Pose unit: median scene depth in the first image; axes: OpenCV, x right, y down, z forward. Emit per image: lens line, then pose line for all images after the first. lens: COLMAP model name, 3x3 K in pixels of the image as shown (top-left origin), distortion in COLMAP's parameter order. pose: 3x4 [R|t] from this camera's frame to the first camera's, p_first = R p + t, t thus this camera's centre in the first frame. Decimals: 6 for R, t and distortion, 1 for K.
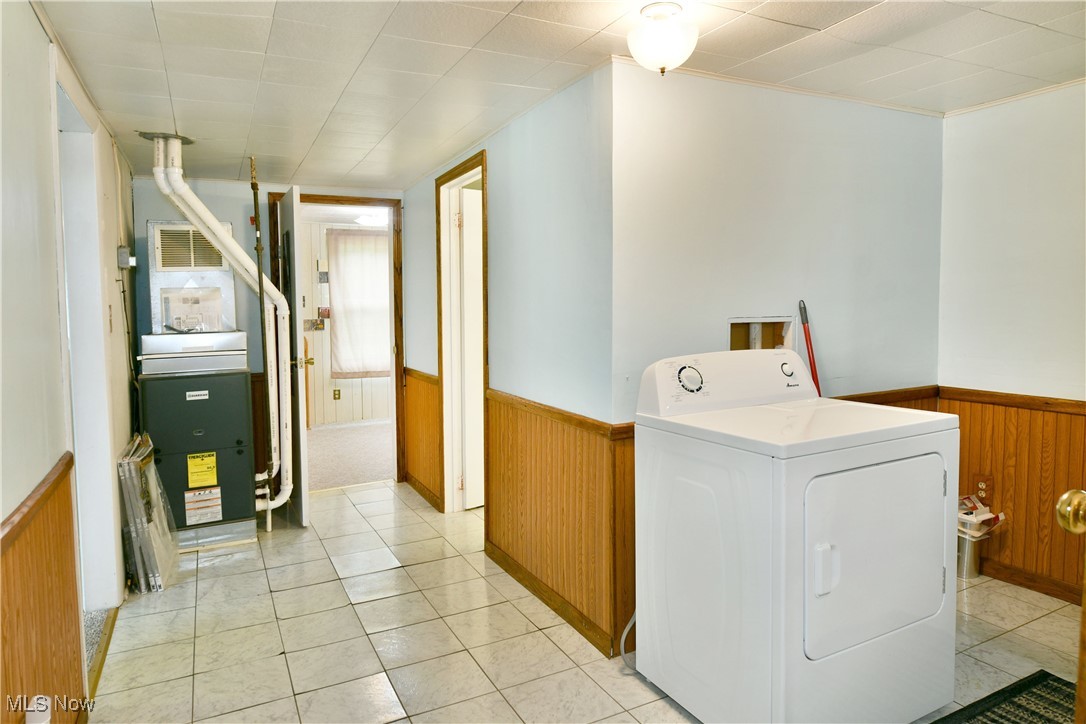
lens RADIAL K [[692.0, 0, 542.5], [0, 692.0, 361.7], [0, 0, 1]] dist [0.005016, 0.002734]
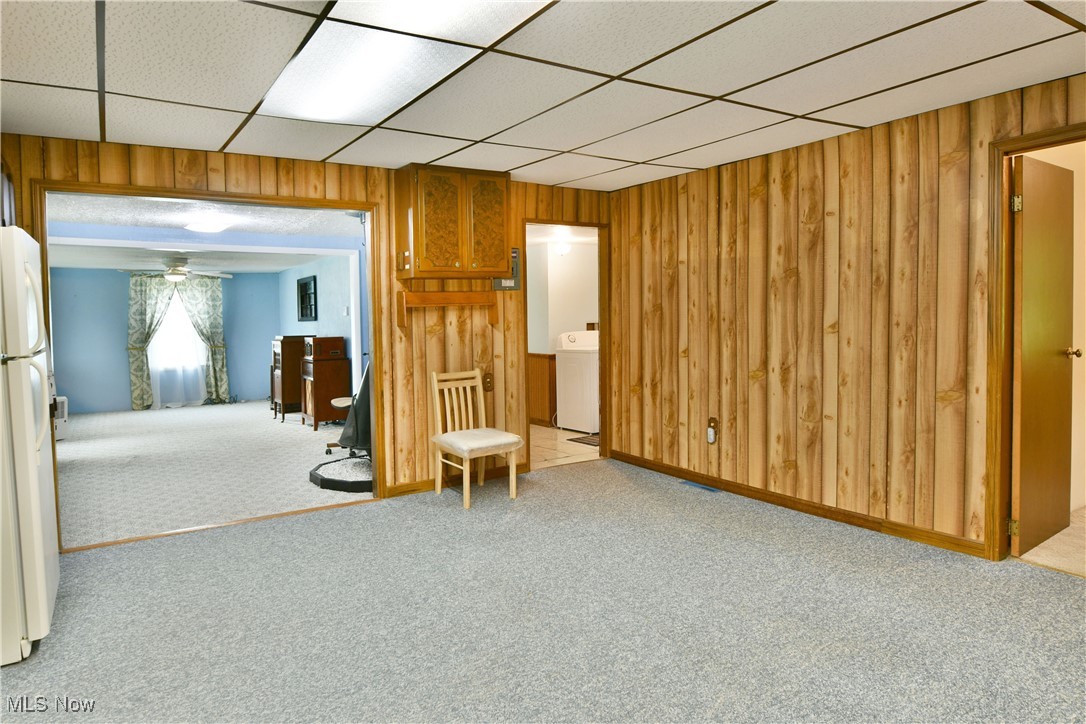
lens RADIAL K [[692.0, 0, 543.1], [0, 692.0, 359.3], [0, 0, 1]] dist [0.005016, 0.002734]
pose [[0.992102, -0.014752, 0.124560, -0.314653], [0.016587, 0.999768, -0.013710, 0.154807], [-0.124329, 0.015668, 0.992117, -2.102120]]
